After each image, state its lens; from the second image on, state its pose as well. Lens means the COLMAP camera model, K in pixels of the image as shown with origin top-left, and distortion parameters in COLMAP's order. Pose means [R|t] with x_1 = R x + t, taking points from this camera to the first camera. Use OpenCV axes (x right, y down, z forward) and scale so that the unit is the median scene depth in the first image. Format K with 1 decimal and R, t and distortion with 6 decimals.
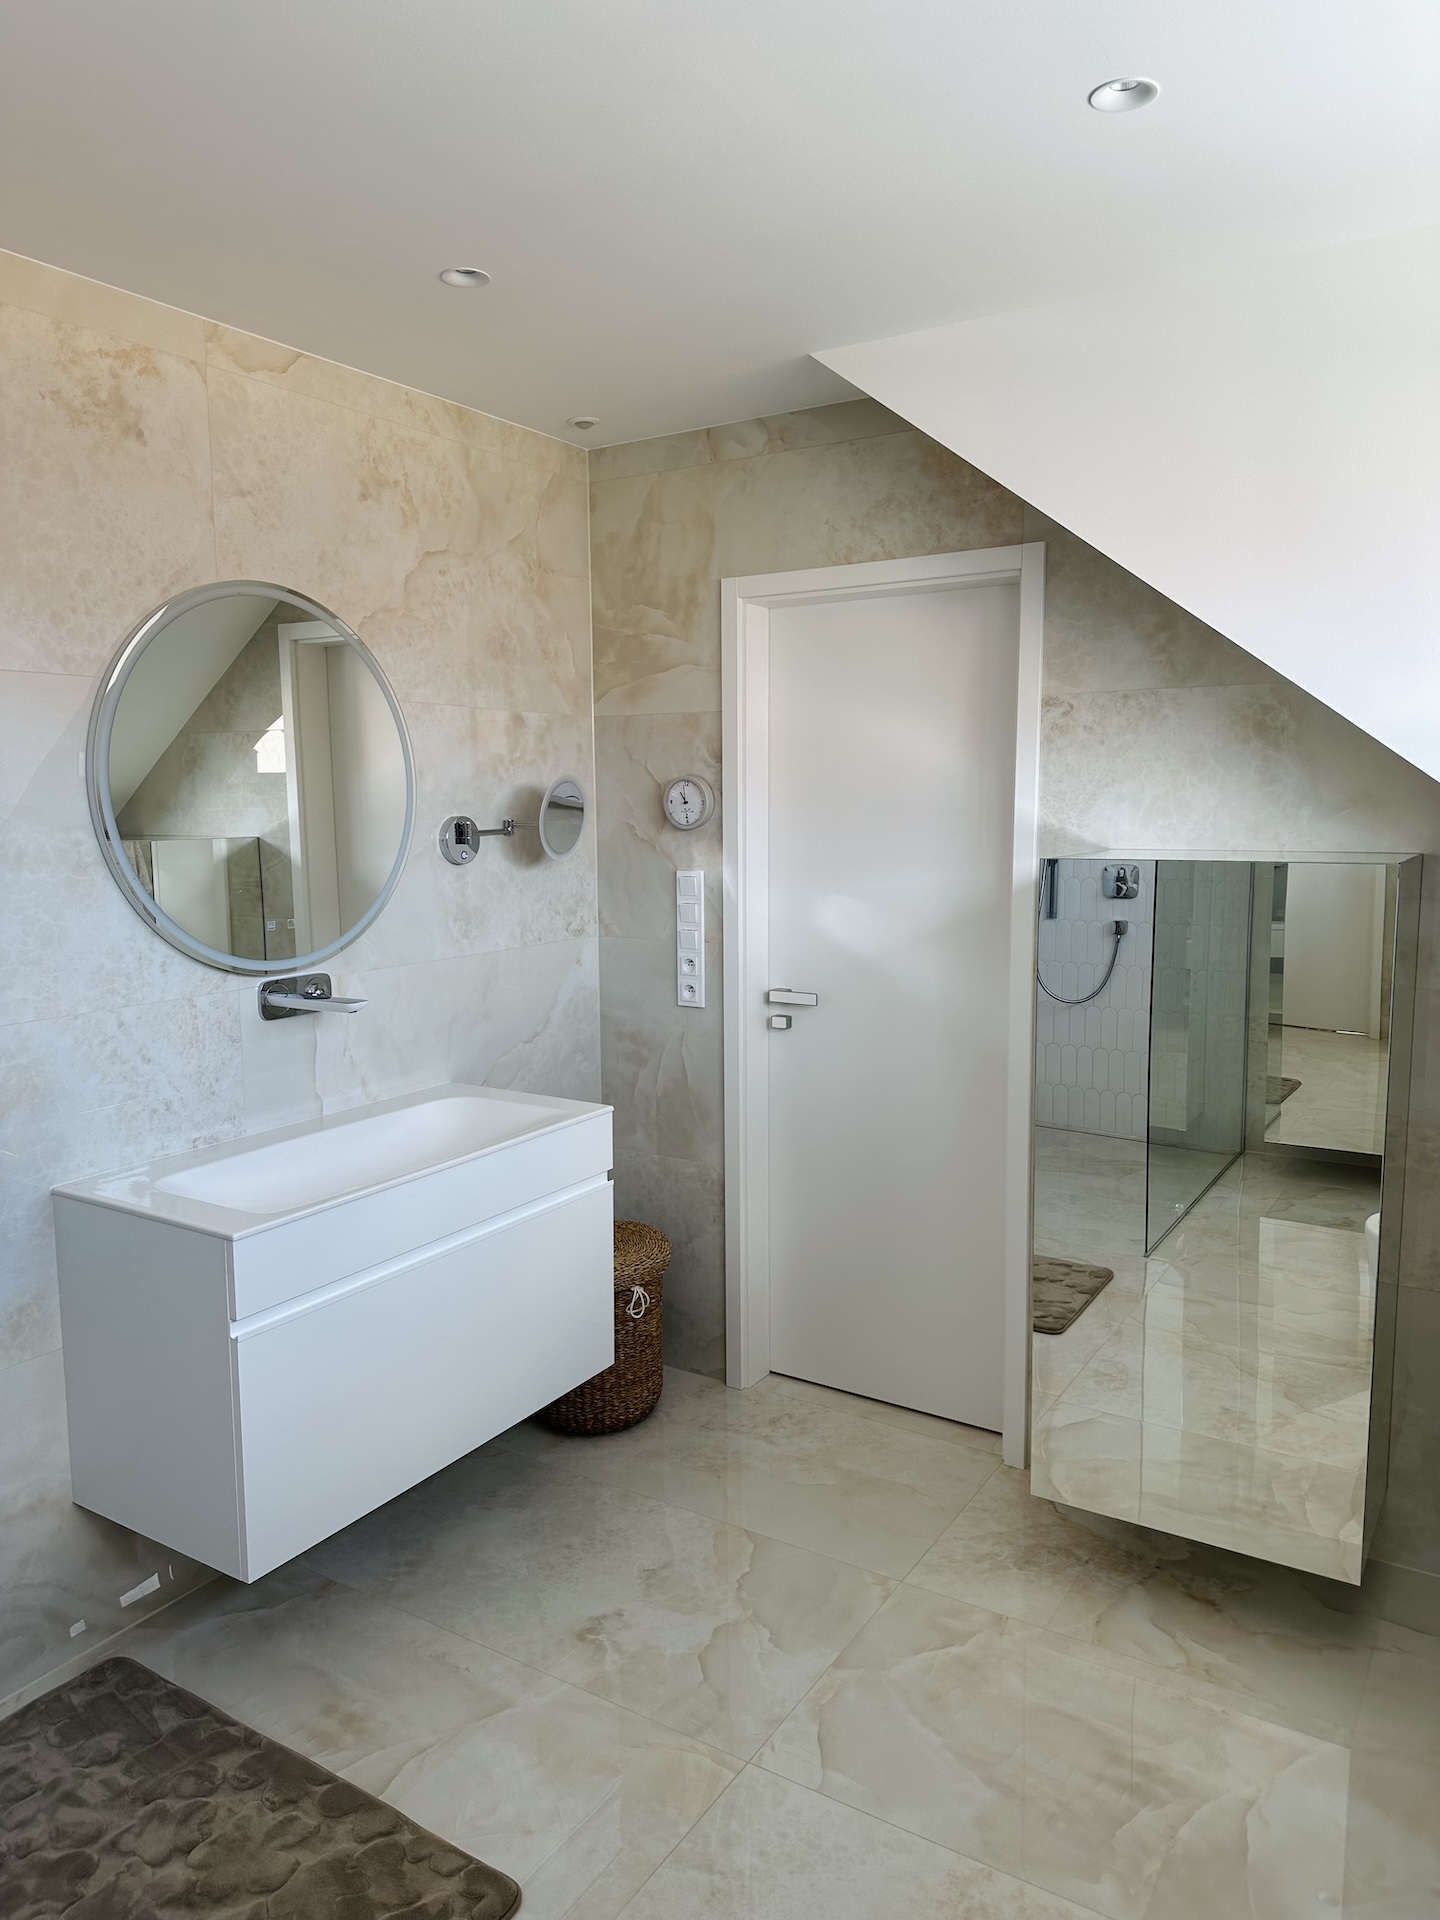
lens RADIAL K [[1344.2, 0, 679.4], [0, 1344.2, 933.1], [0, 0, 1]] dist [0.029596, -0.037381]
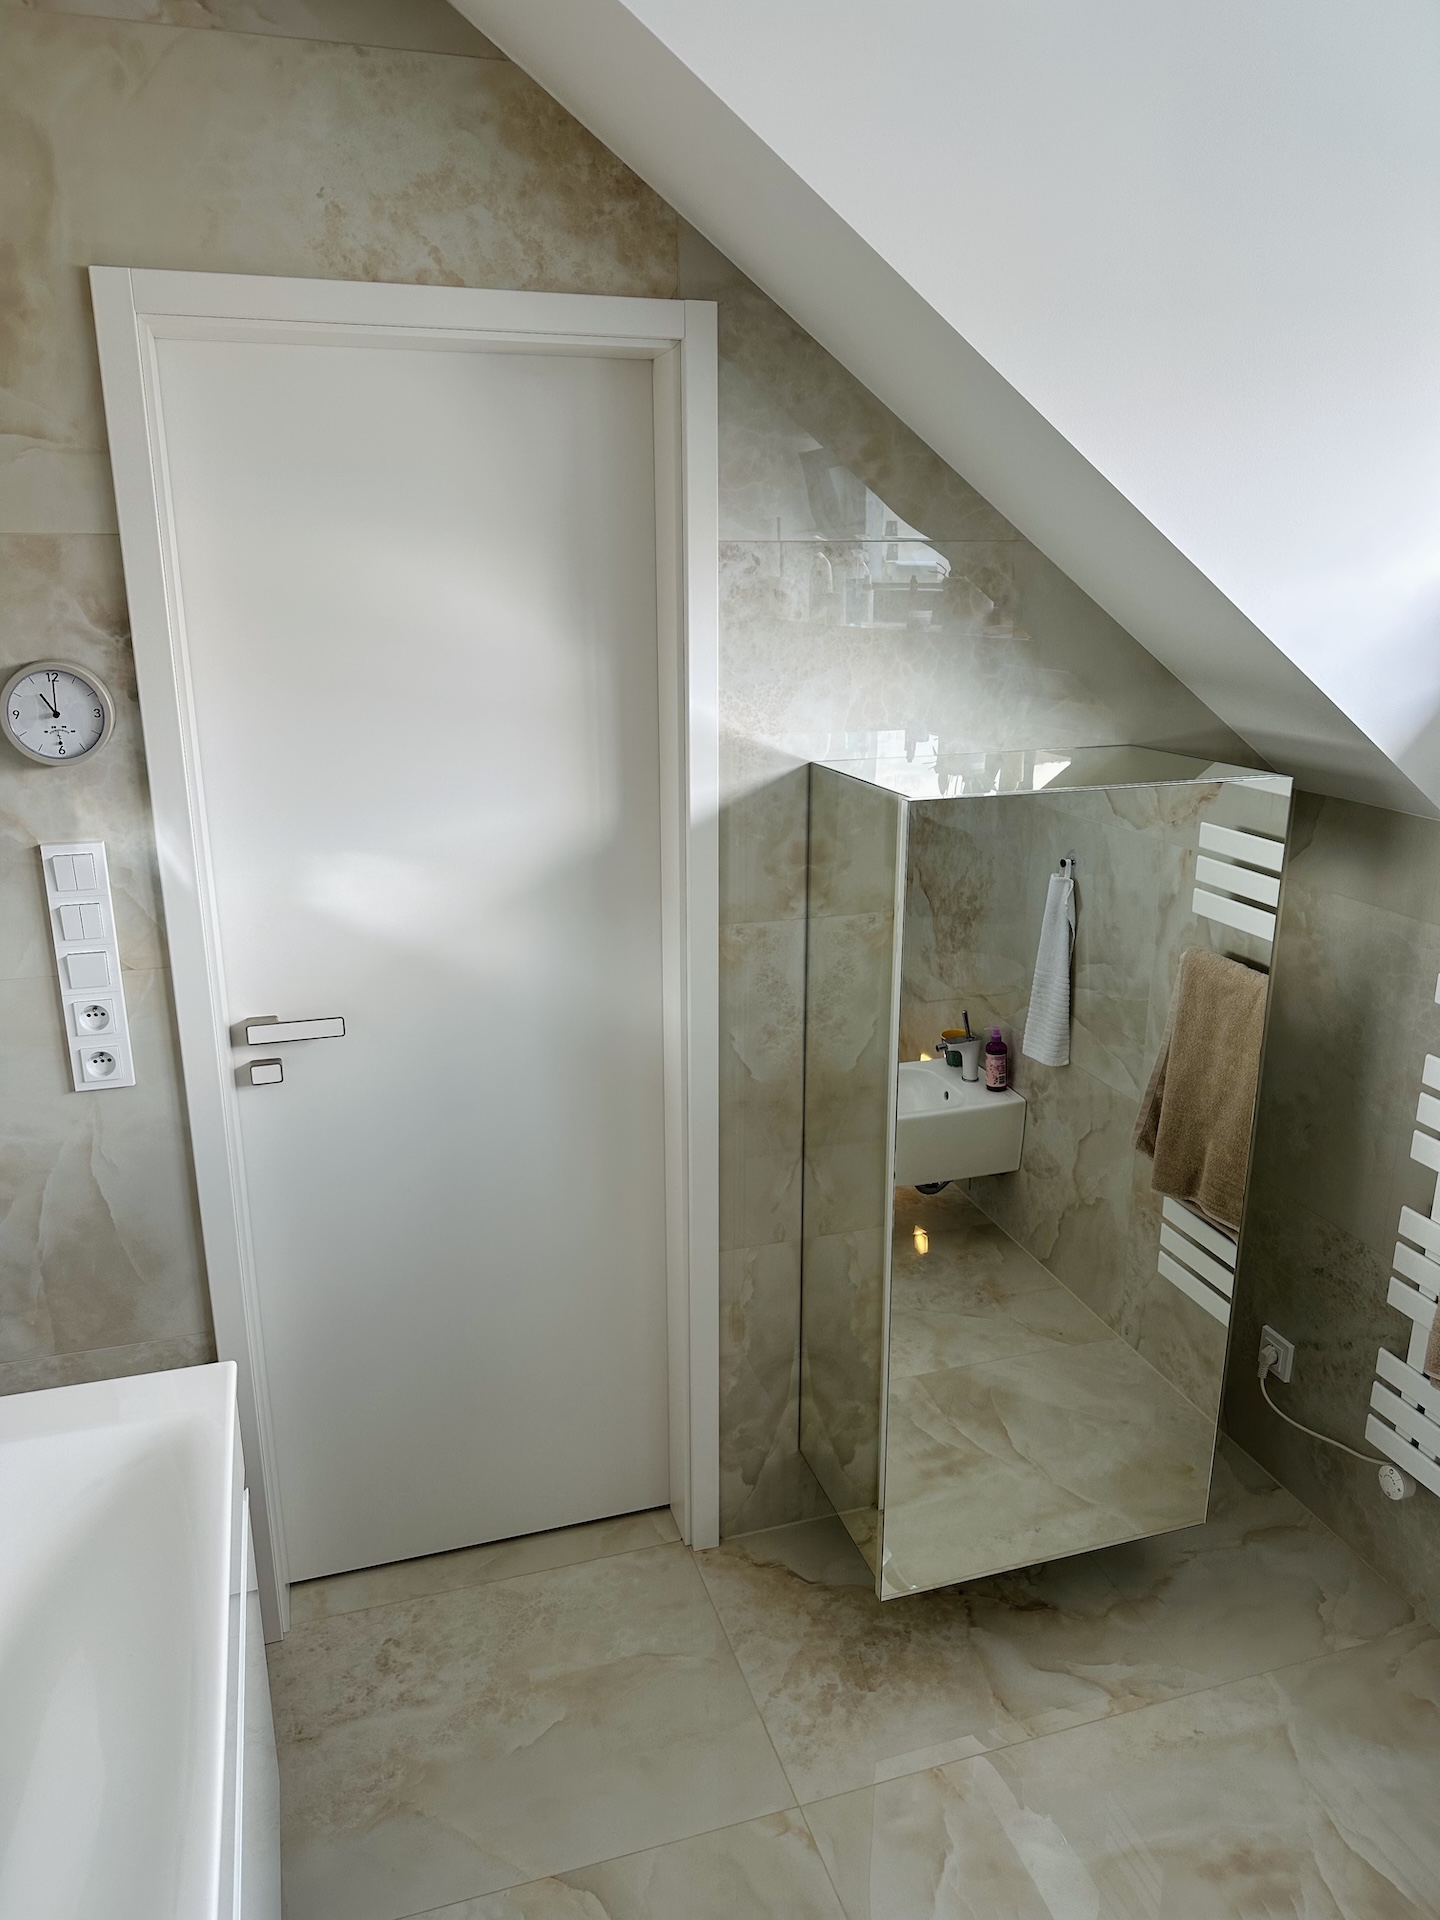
lens RADIAL K [[1344.2, 0, 721.6], [0, 1344.2, 967.3], [0, 0, 1]] dist [0.029596, -0.037381]
pose [[0.629190, -0.202269, 0.750472, -0.282452], [0.081202, 0.977368, 0.195343, -0.095722], [-0.772998, -0.061968, 0.631374, 0.535317]]
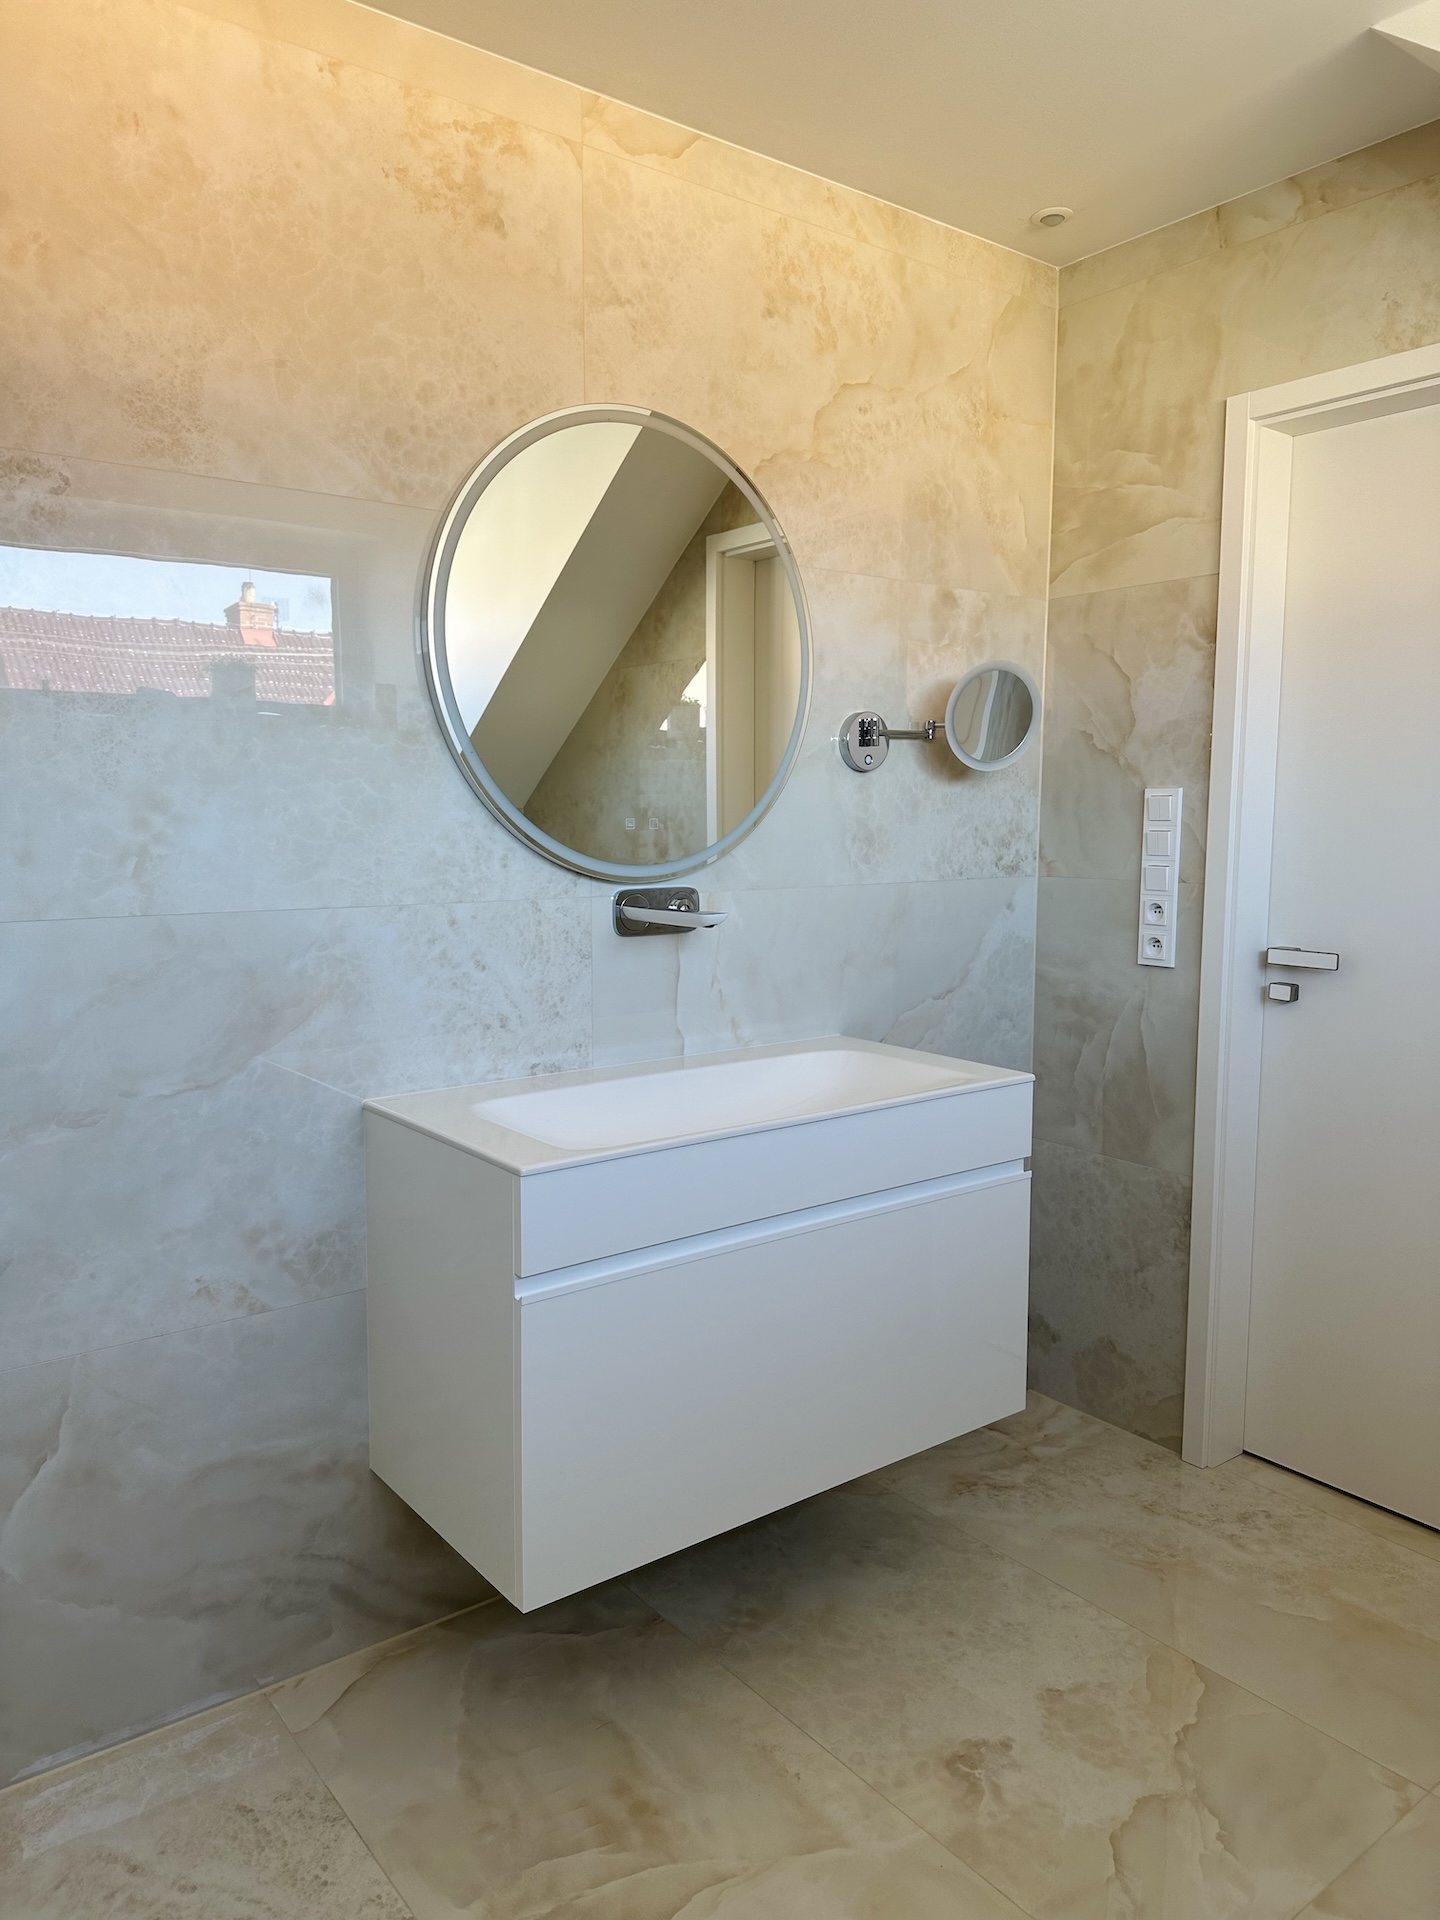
lens RADIAL K [[1344.2, 0, 719.2], [0, 1344.2, 941.8], [0, 0, 1]] dist [0.029596, -0.037381]
pose [[0.947101, 0.047754, -0.317363, 0.018486], [-0.049469, 0.998772, 0.002657, 0.061092], [0.317100, 0.013183, 0.948300, 0.212682]]
